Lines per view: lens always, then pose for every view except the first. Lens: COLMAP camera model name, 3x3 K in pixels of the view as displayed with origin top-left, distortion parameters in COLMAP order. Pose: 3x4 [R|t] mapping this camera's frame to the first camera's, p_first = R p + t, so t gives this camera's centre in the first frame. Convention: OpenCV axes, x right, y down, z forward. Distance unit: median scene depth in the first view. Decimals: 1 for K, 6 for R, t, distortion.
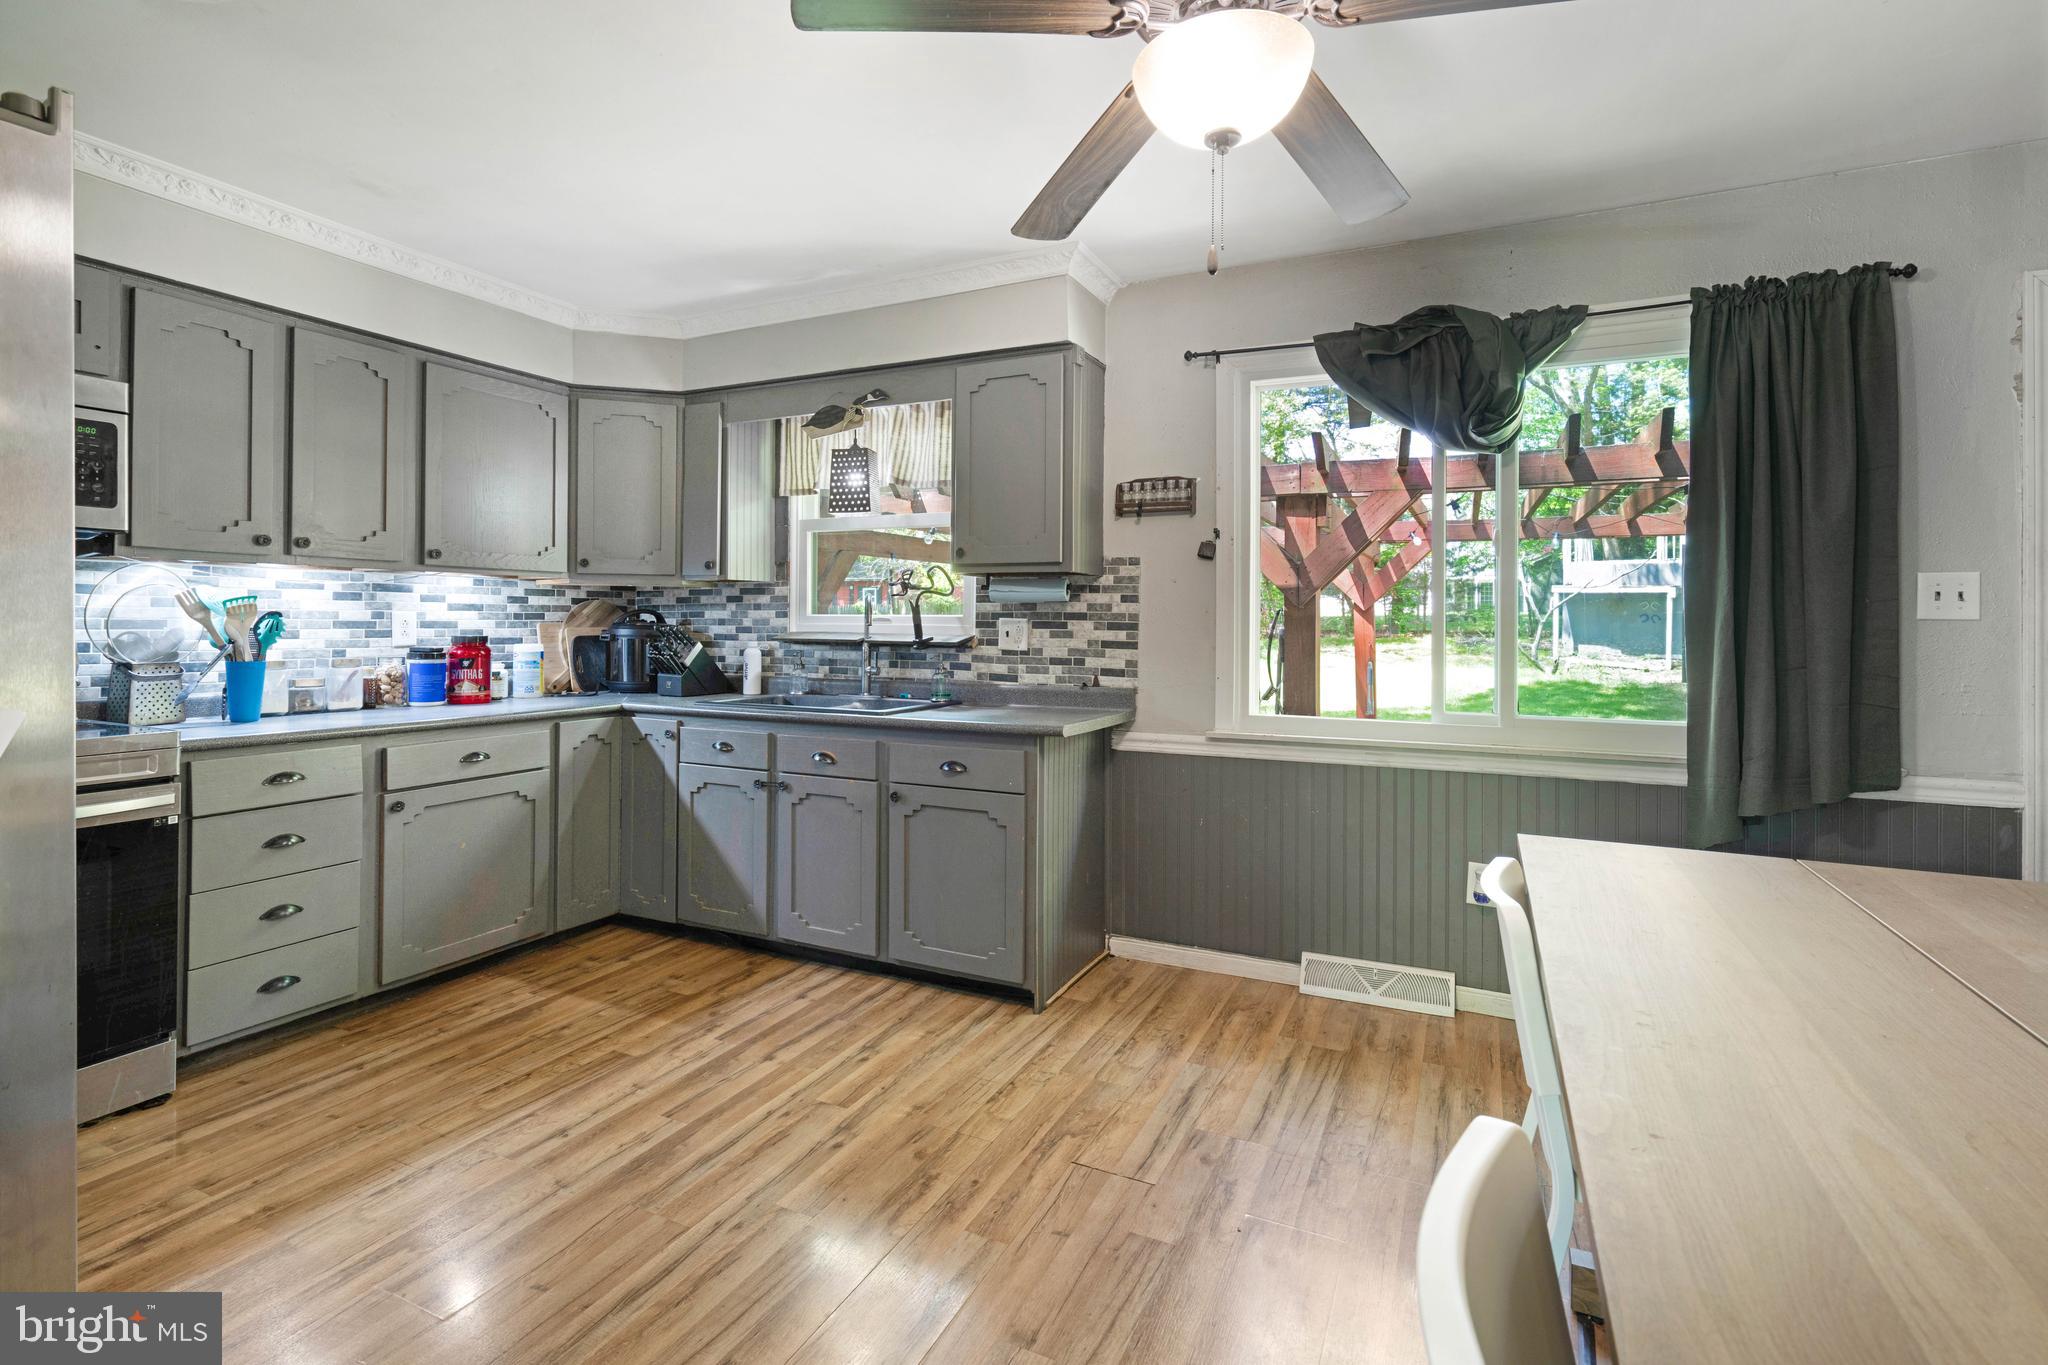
lens RADIAL K [[952.5, 0, 1031.2], [0, 952.5, 638.4], [0, 0, 1]] dist [-0.001795, 0.000600]
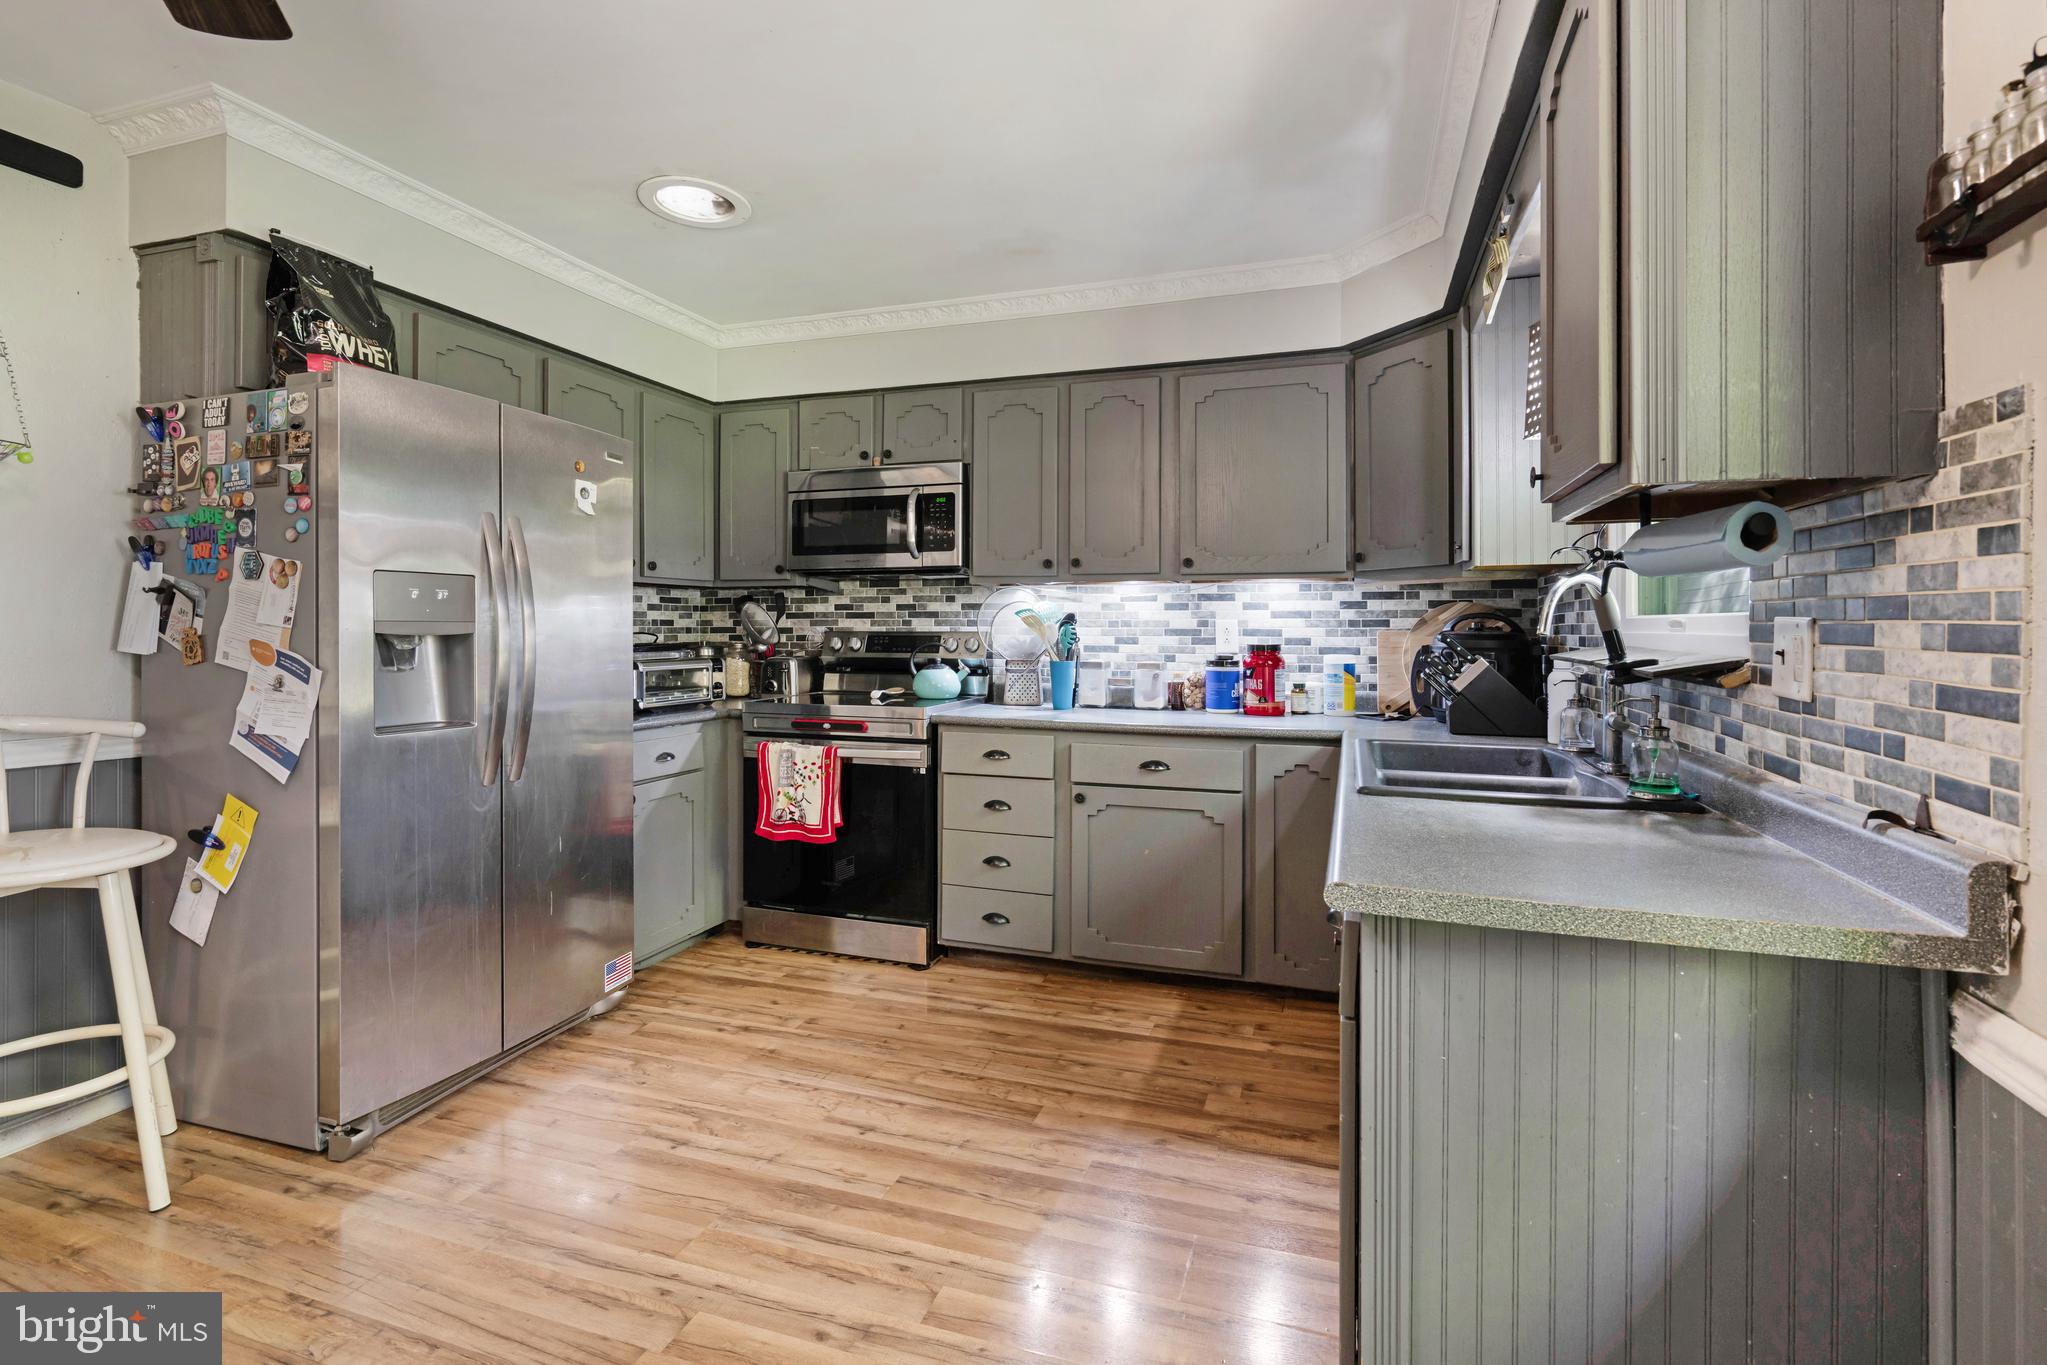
lens RADIAL K [[952.0, 0, 1030.7], [0, 952.0, 638.4], [0, 0, 1]] dist [-0.001795, 0.000600]
pose [[0.113640, 0.006483, -0.993501, 0.384149], [-0.017811, 0.999831, 0.004487, -0.009934], [0.993362, 0.017185, 0.113736, 0.753214]]
